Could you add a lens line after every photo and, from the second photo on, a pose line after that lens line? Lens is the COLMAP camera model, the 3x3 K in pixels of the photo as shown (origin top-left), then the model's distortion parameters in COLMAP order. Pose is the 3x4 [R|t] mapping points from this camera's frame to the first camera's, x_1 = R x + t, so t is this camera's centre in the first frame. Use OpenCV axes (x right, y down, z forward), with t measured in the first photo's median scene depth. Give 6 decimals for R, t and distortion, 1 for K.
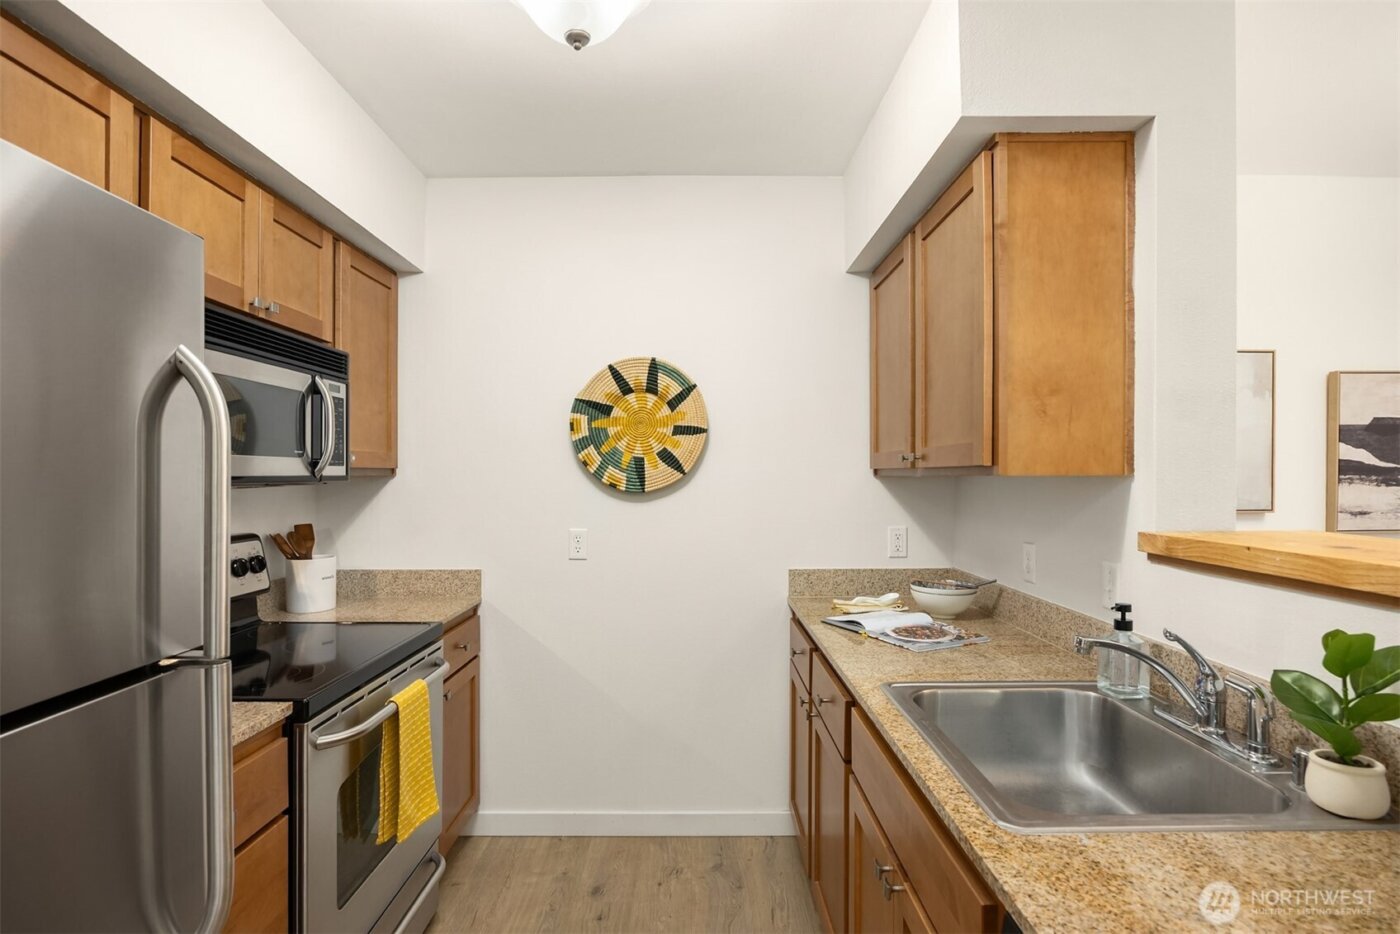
lens RADIAL K [[693.2, 0, 690.6], [0, 693.2, 479.0], [0, 0, 1]] dist [-0.015339, 0.002764]
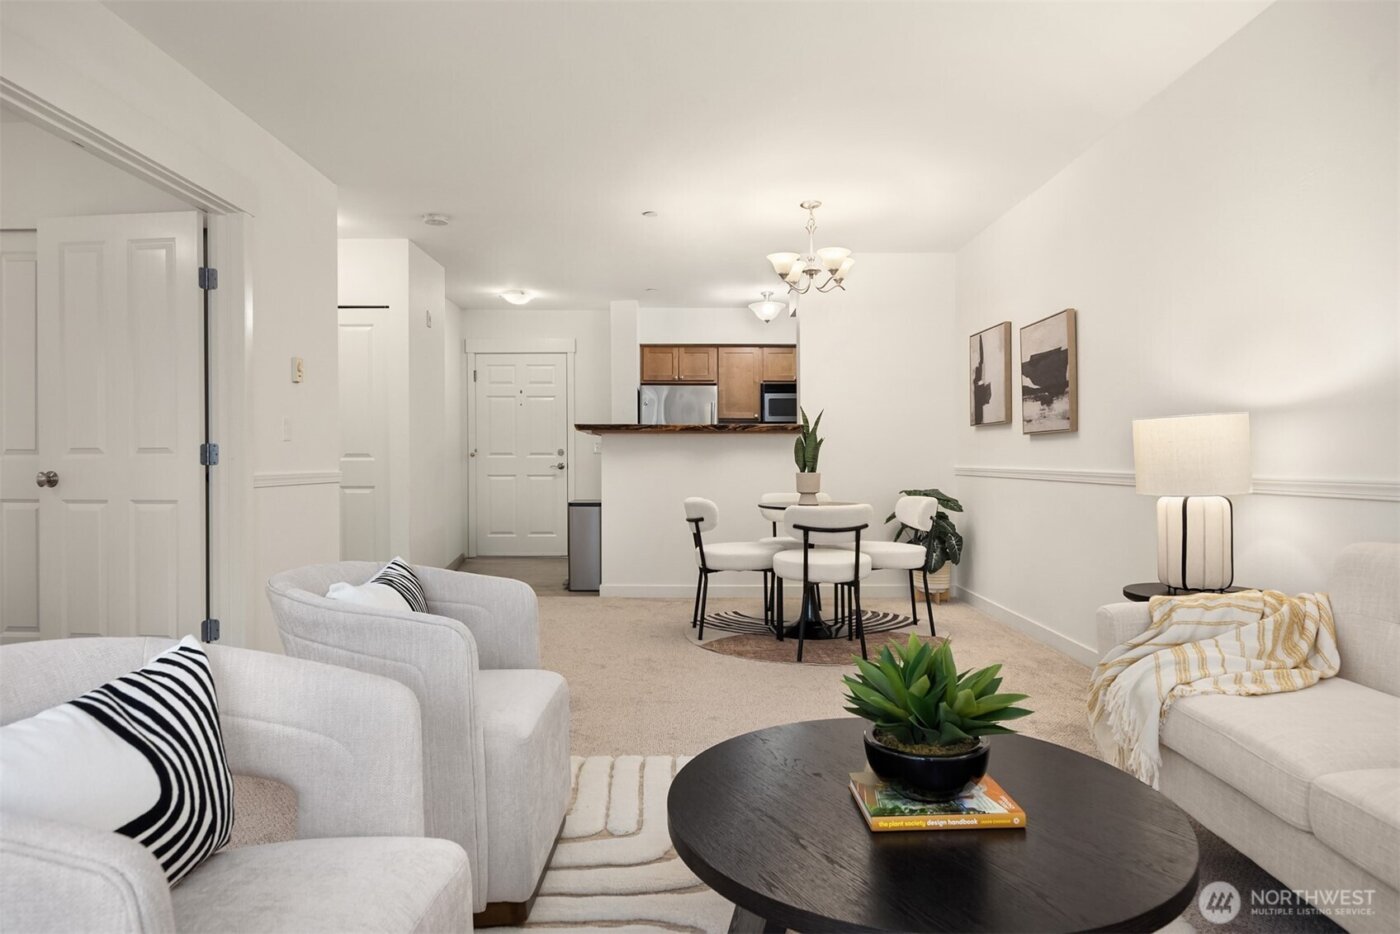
lens RADIAL K [[840.1, 0, 711.6], [0, 840.1, 453.8], [0, 0, 1]] dist [-0.005022, -0.002734]
pose [[0.017560, -0.000686, -0.999846, 2.997092], [-0.009597, 0.999954, -0.000855, 0.139324], [0.999800, 0.009611, 0.017552, 0.298317]]
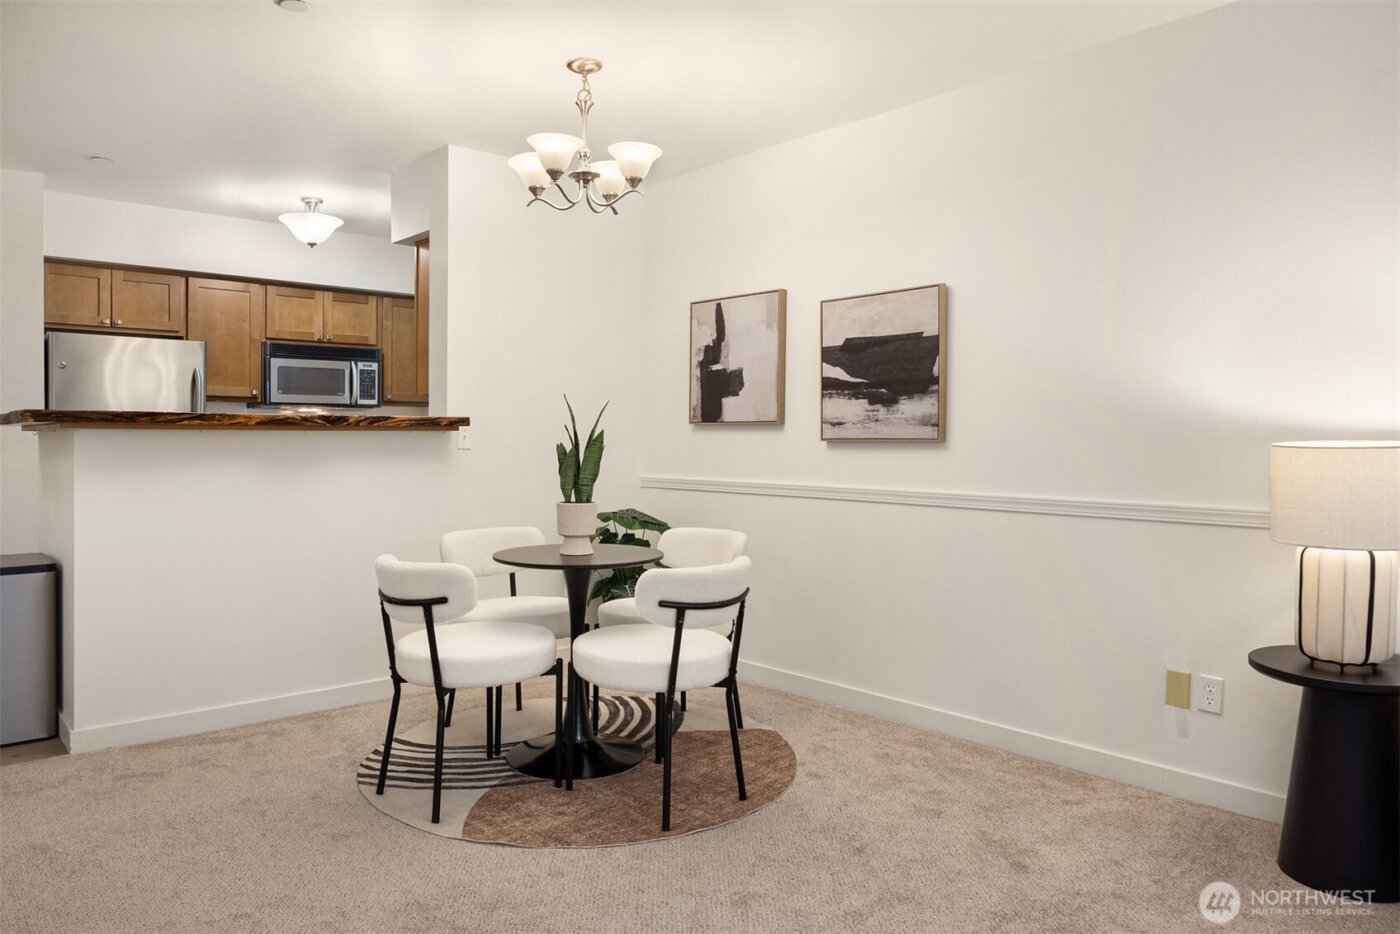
lens RADIAL K [[958.7, 0, 712.0], [0, 958.7, 452.2], [0, 0, 1]] dist [-0.006324, -0.000387]
pose [[0.661901, 0.018605, -0.749361, 2.180892], [-0.012848, 0.999827, 0.013475, 0.084167], [0.749481, 0.000709, 0.662025, -0.223790]]
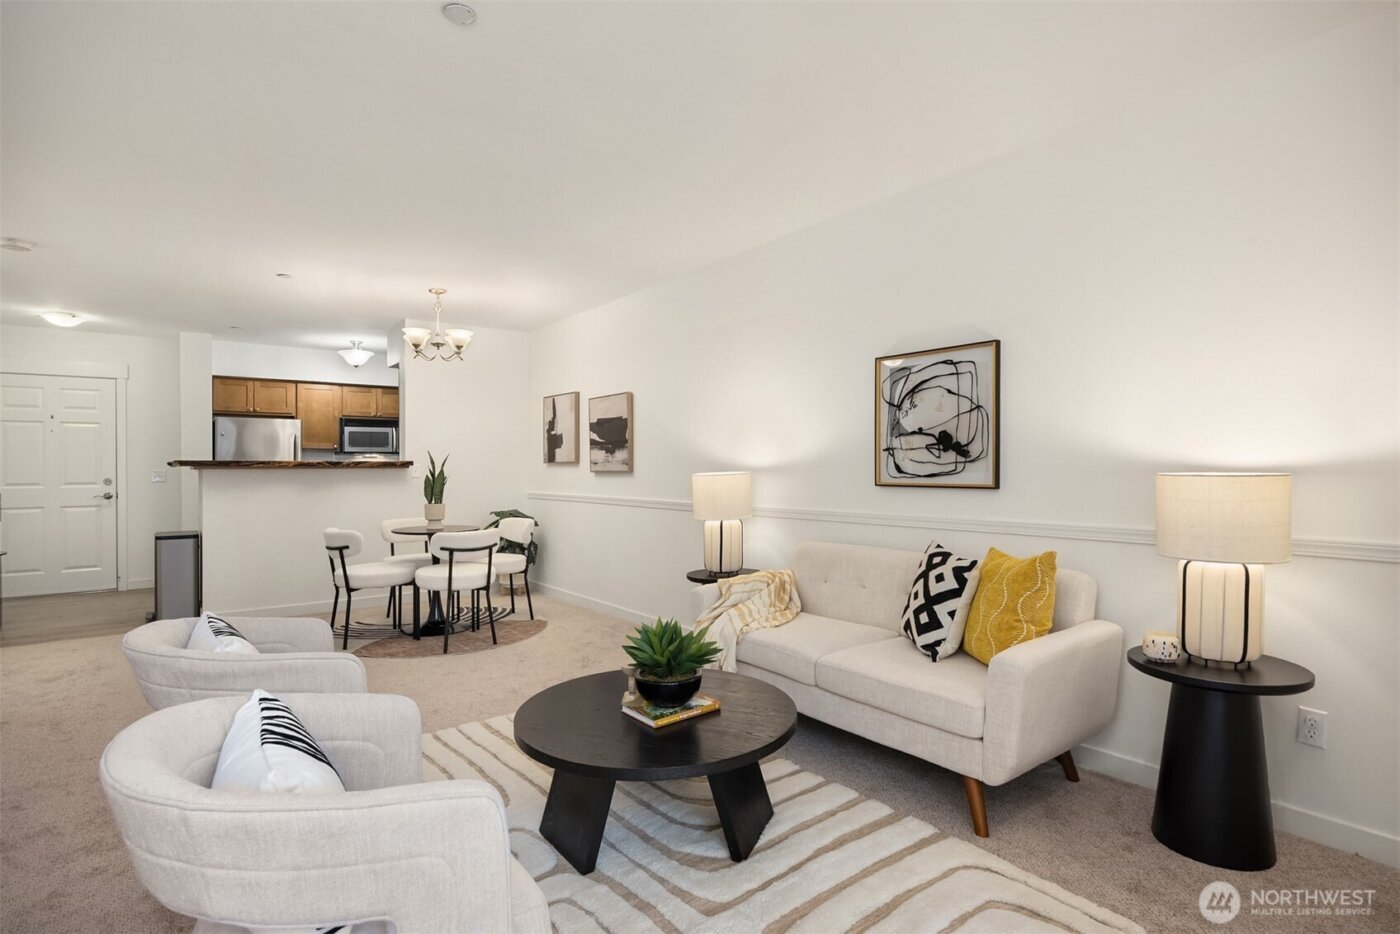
lens RADIAL K [[693.2, 0, 718.3], [0, 693.2, 469.3], [0, 0, 1]] dist [-0.015339, 0.002764]
pose [[0.620418, 0.004146, -0.784260, 3.152467], [-0.006531, 0.999979, 0.000120, 0.071278], [0.784244, 0.005048, 0.620432, -0.058846]]
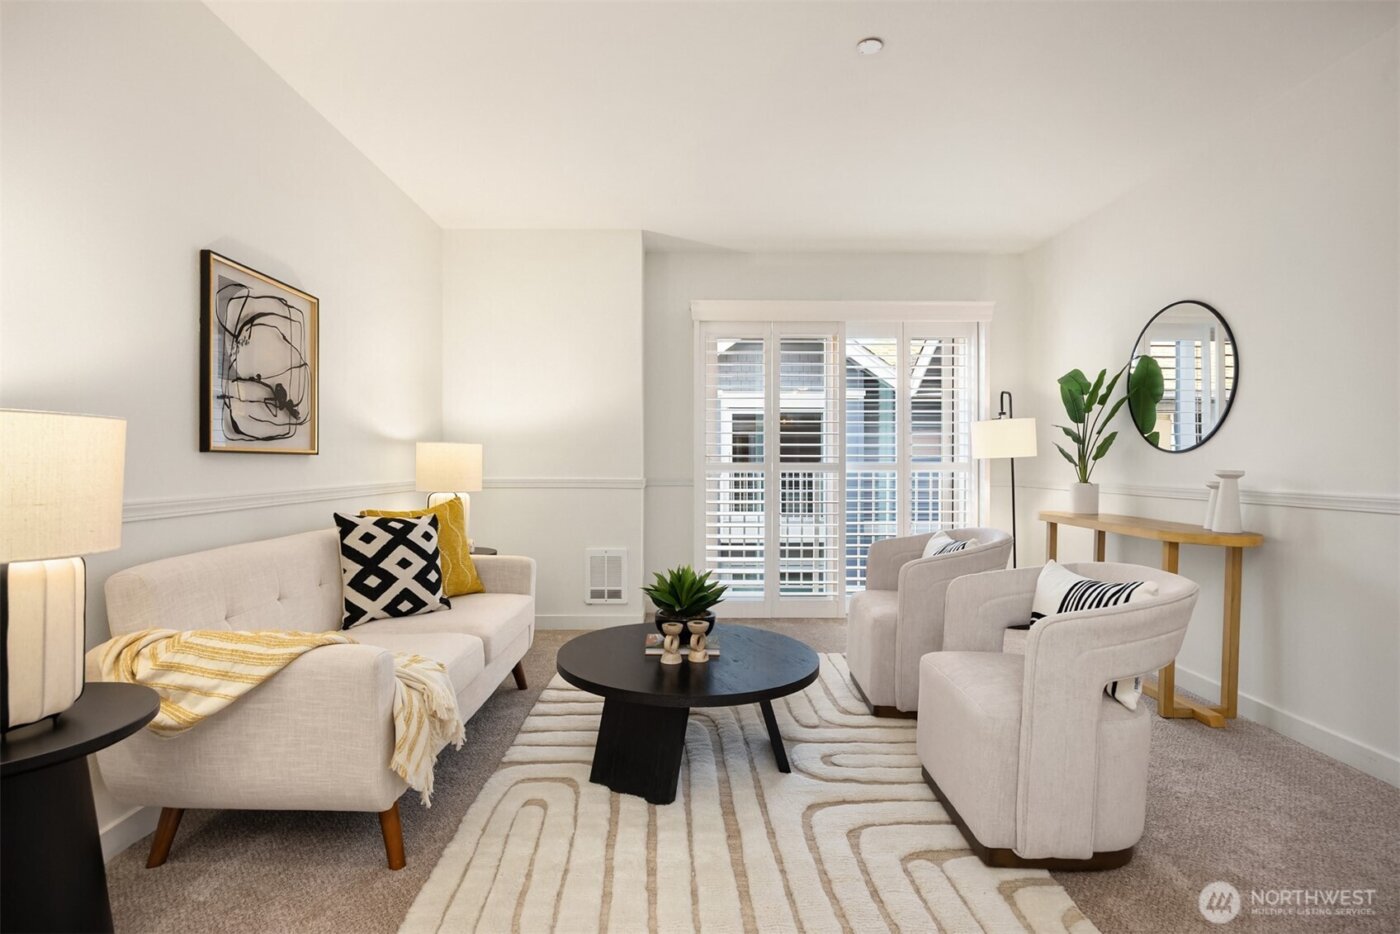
lens RADIAL K [[693.2, 0, 700.2], [0, 693.2, 463.6], [0, 0, 1]] dist [-0.015339, 0.002764]
pose [[-0.015718, 0.003497, 0.999870, 1.335011], [0.009404, 0.999950, -0.003350, 0.127067], [-0.999832, 0.009350, -0.015750, 0.459035]]
